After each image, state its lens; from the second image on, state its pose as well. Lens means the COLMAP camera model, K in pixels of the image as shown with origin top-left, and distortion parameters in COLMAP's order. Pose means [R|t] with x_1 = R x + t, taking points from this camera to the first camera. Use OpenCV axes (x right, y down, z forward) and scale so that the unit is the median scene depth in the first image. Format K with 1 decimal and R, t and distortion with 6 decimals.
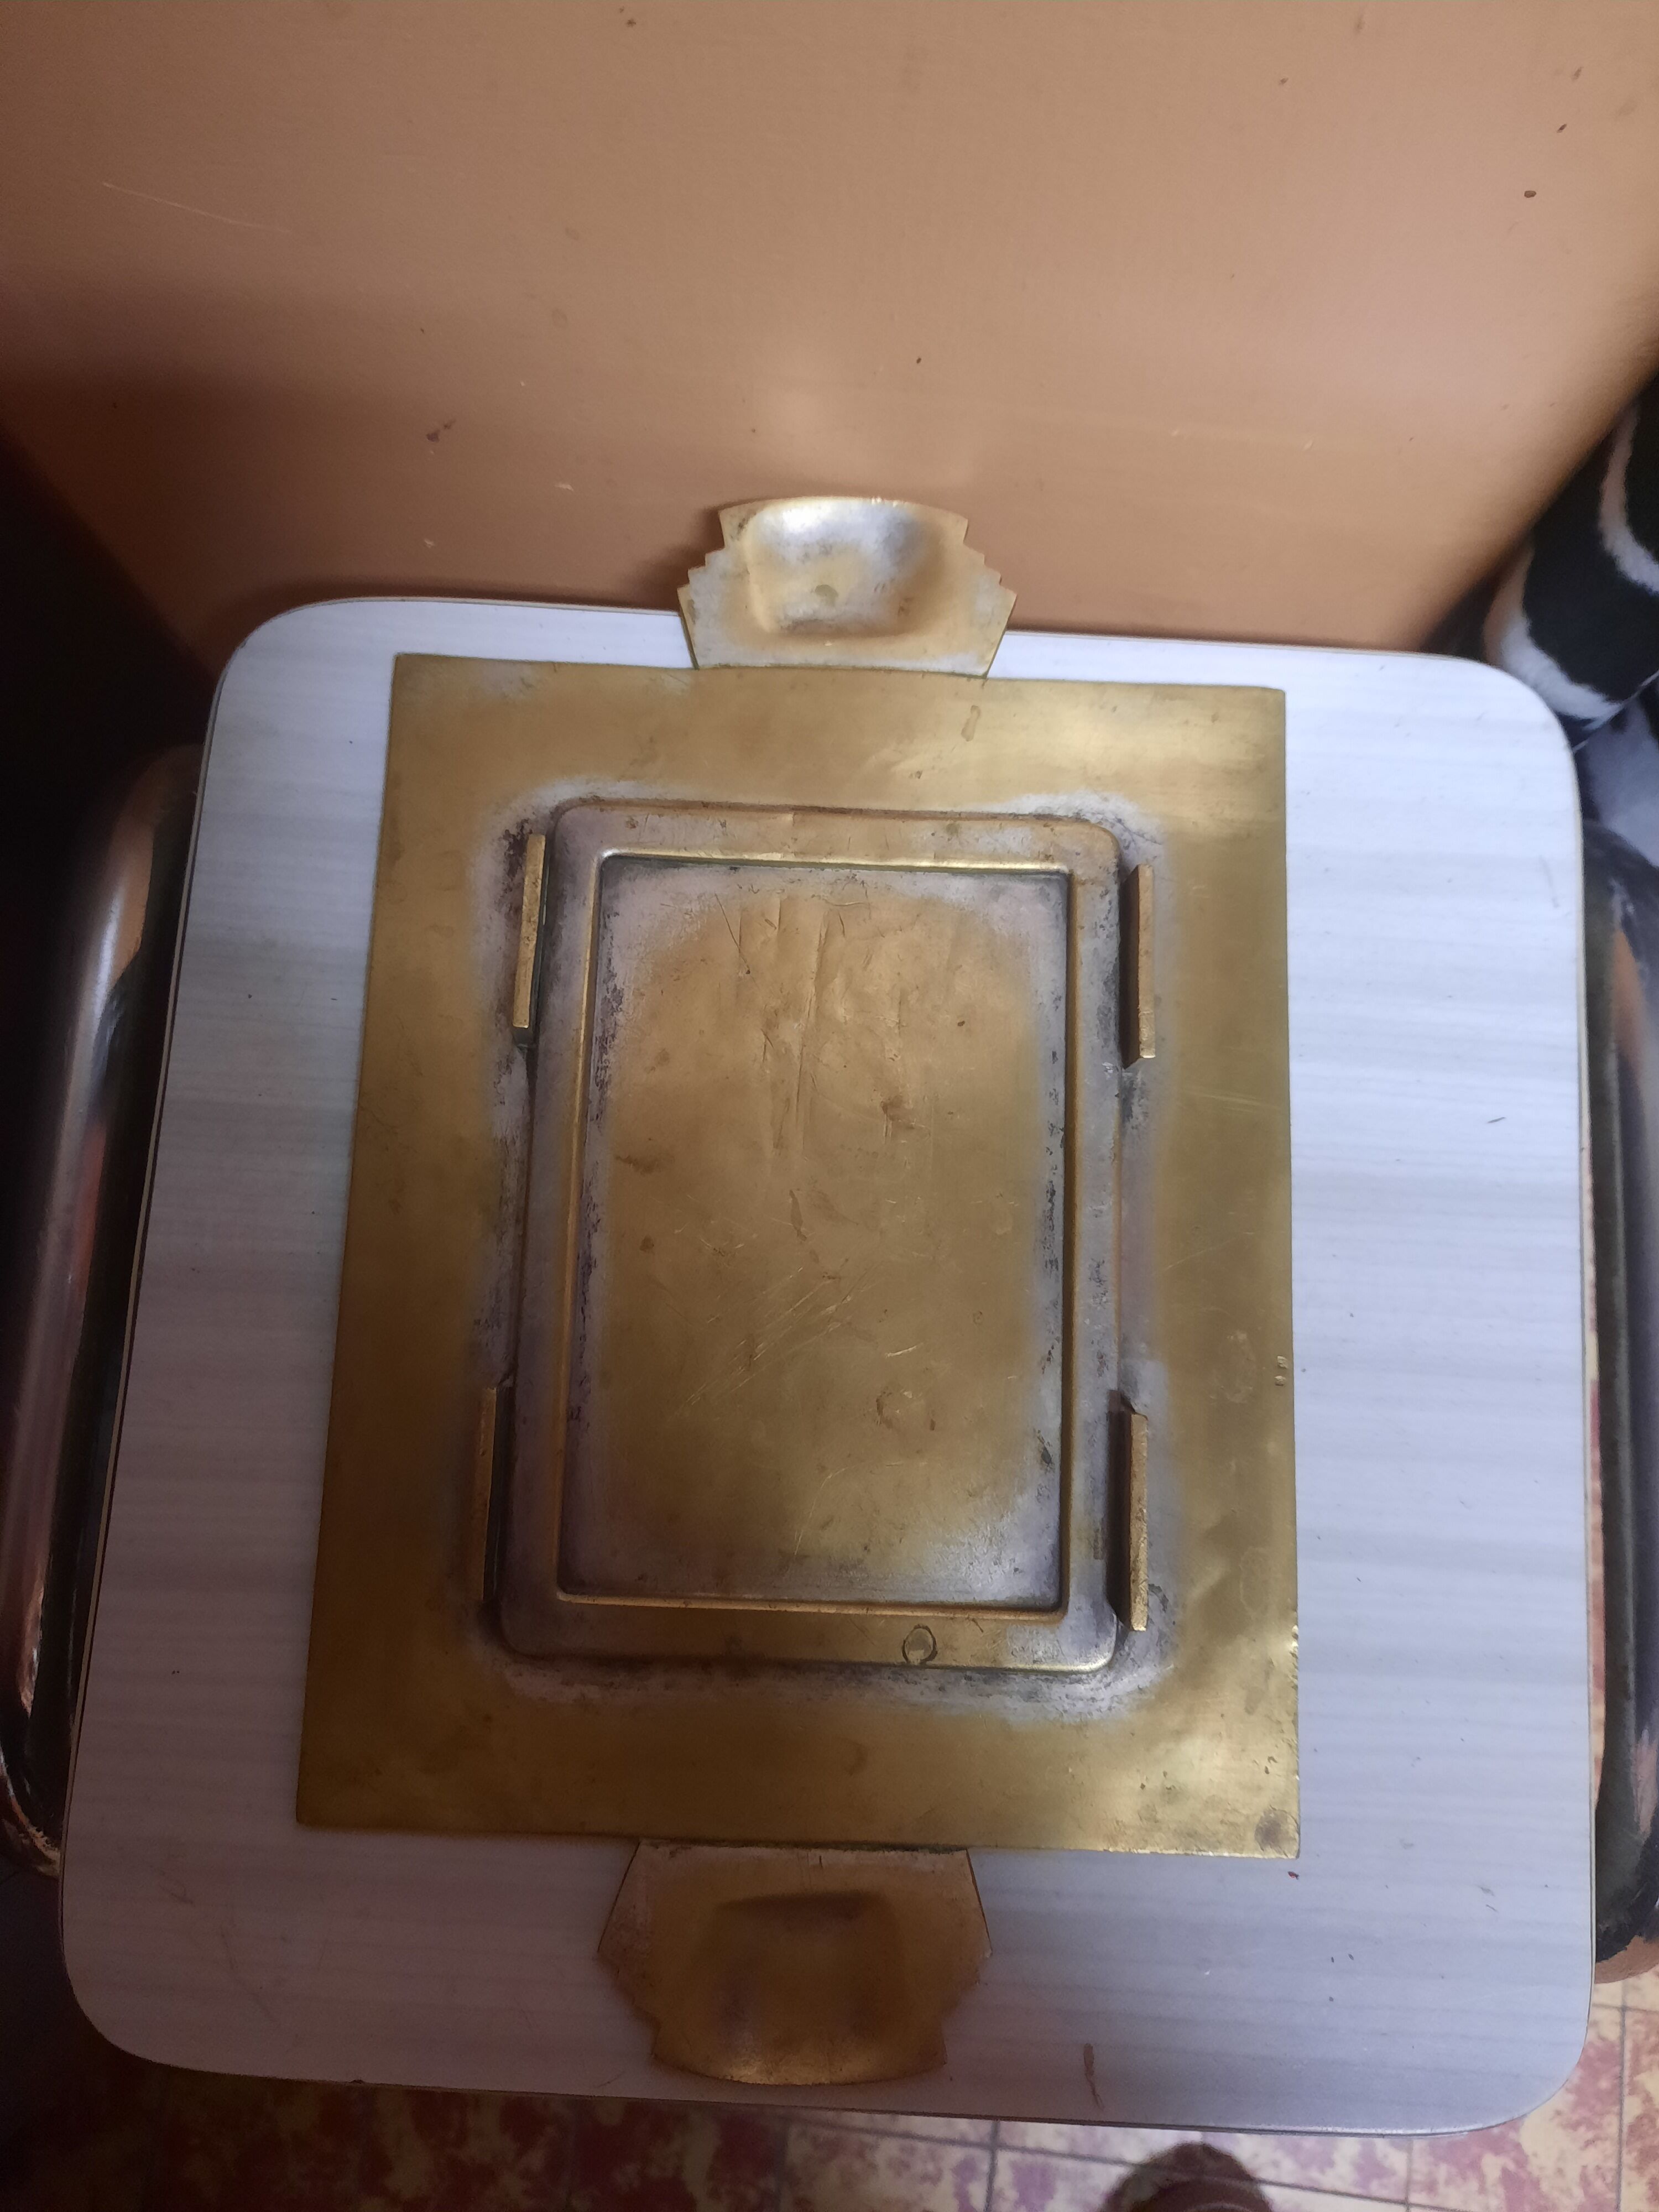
lens RADIAL K [[1591.5, 0, 829.5], [0, 1591.5, 1106.0], [0, 0, 1]] dist [0.000265, -0.004709]
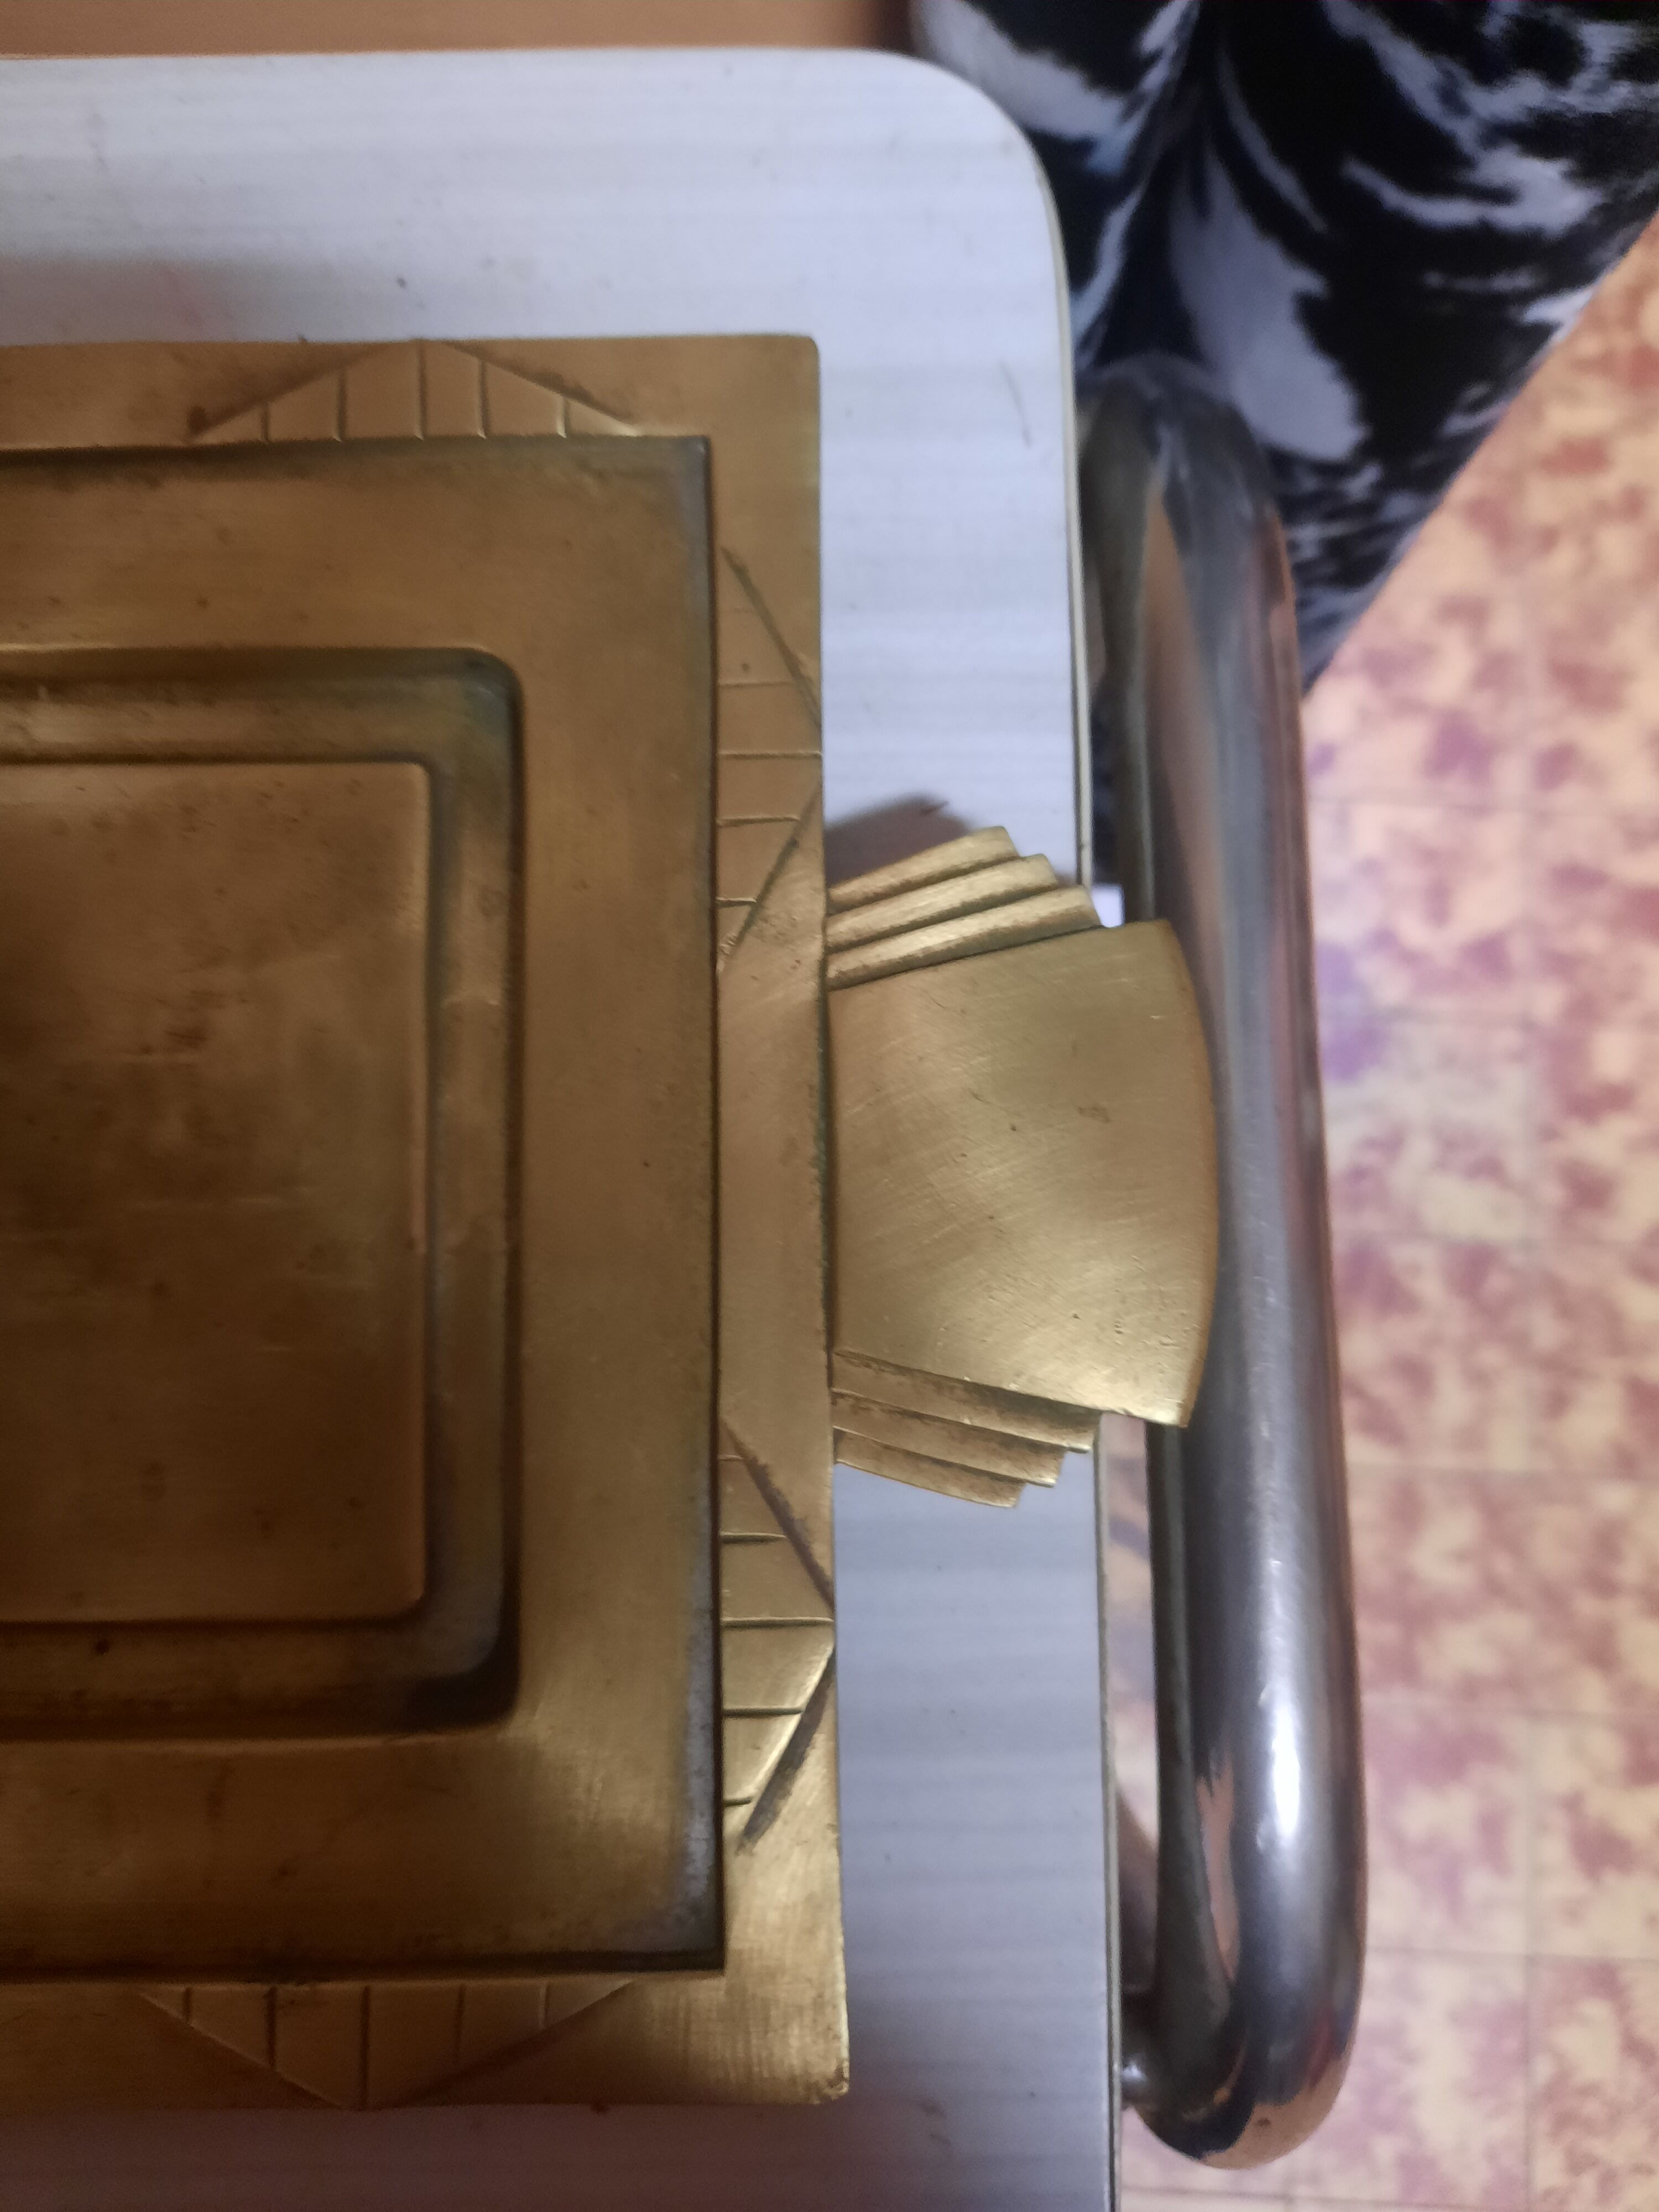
lens RADIAL K [[1632.2, 0, 827.6], [0, 1632.2, 1096.2], [0, 0, 1]] dist [-0.017984, -0.003728]
pose [[0.997238, -0.073042, 0.013459, 0.397444], [0.072306, 0.996186, 0.048845, 0.090870], [-0.016975, -0.047737, 0.998716, 0.429813]]
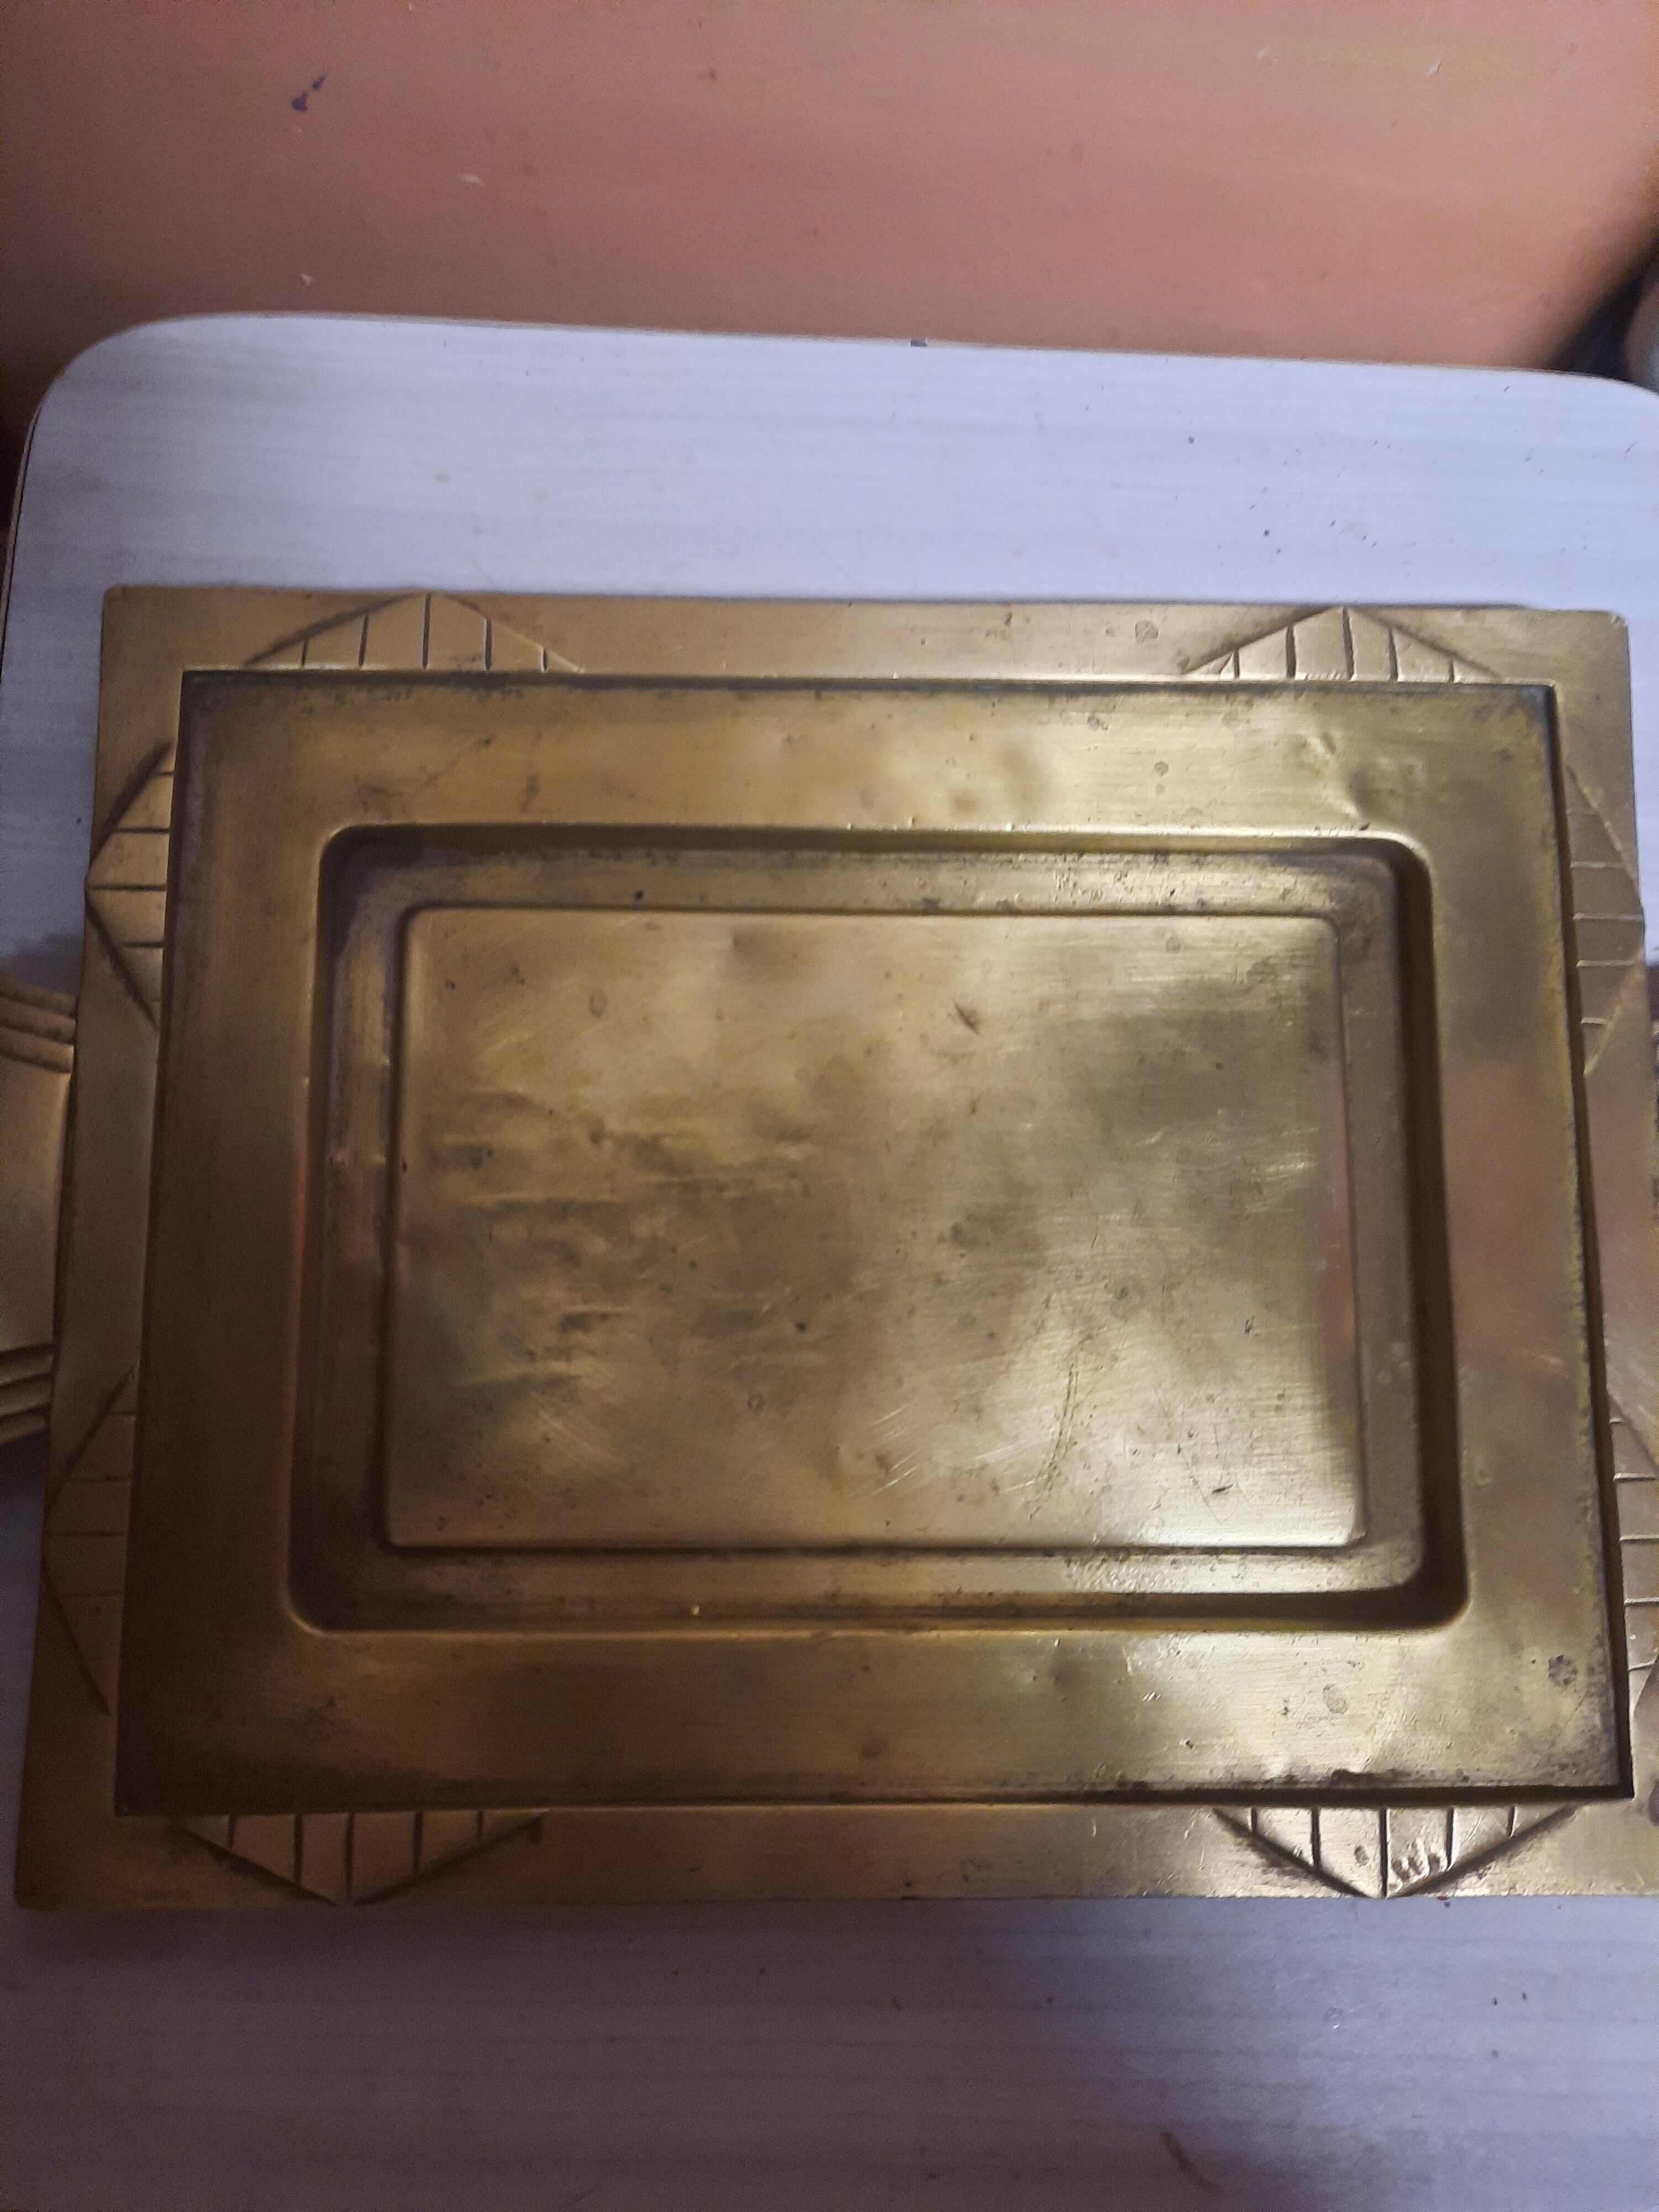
lens RADIAL K [[1580.8, 0, 829.5], [0, 1580.8, 1106.0], [0, 0, 1]] dist [0.013460, -0.028344]
pose [[0.999396, -0.023162, 0.025896, -0.024180], [0.022522, 0.999440, 0.024758, 0.064723], [-0.026454, -0.024160, 0.999358, 0.237950]]
